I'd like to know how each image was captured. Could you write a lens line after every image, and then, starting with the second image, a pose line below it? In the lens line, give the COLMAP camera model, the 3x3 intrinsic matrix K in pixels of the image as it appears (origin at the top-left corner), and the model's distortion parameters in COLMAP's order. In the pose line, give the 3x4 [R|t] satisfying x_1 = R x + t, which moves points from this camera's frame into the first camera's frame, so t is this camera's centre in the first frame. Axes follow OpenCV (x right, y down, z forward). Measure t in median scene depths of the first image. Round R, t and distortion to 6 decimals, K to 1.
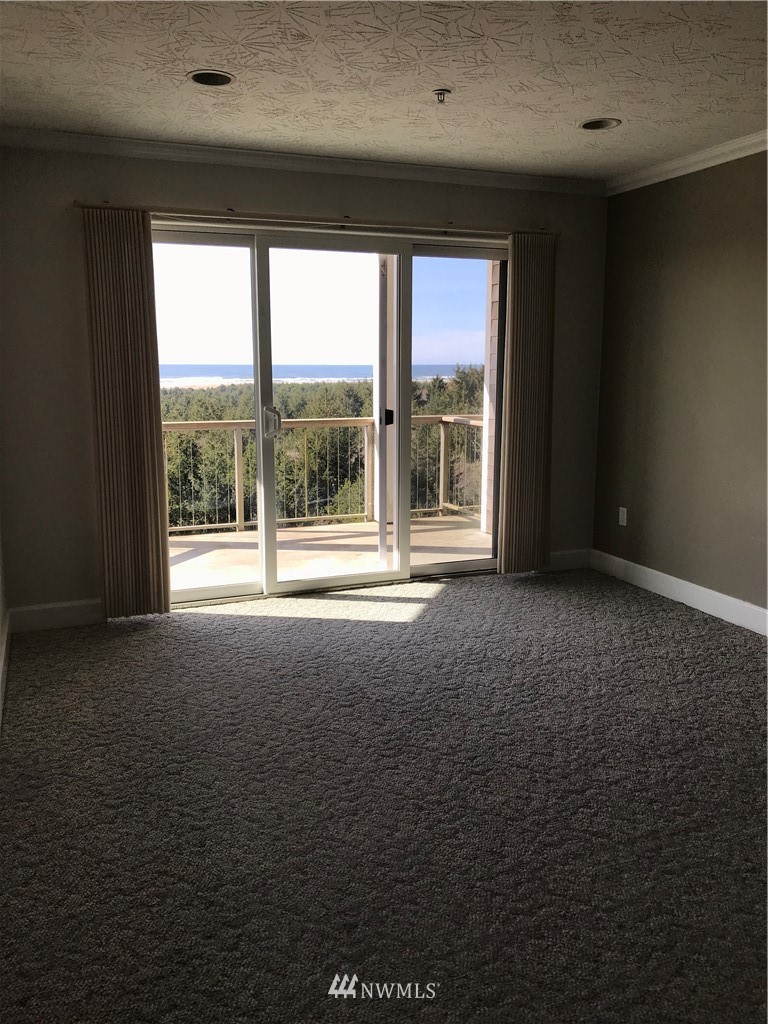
lens RADIAL K [[845.1, 0, 384.0], [0, 845.1, 512.0], [0, 0, 1]] dist [0.105565, -0.005909]
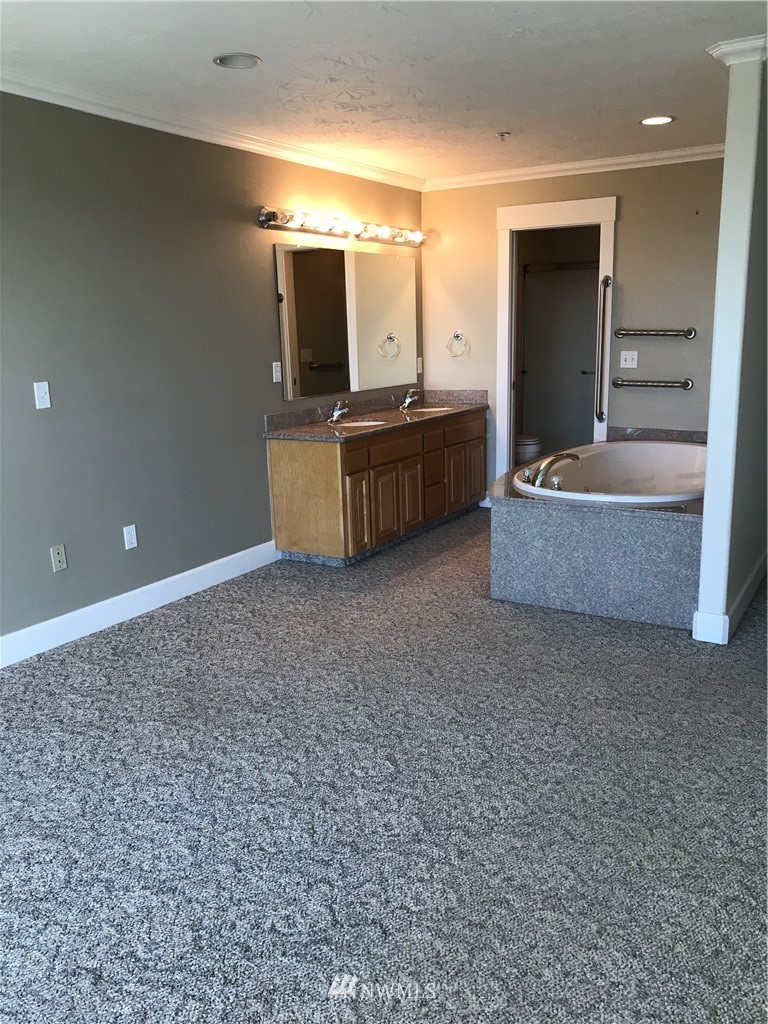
lens RADIAL K [[845.1, 0, 384.0], [0, 845.1, 512.0], [0, 0, 1]] dist [0.105565, -0.005909]
pose [[-0.594789, -0.166479, 0.786455, -0.479472], [0.154615, 0.936364, 0.315147, -0.242120], [-0.788873, 0.309044, -0.531198, 1.235604]]
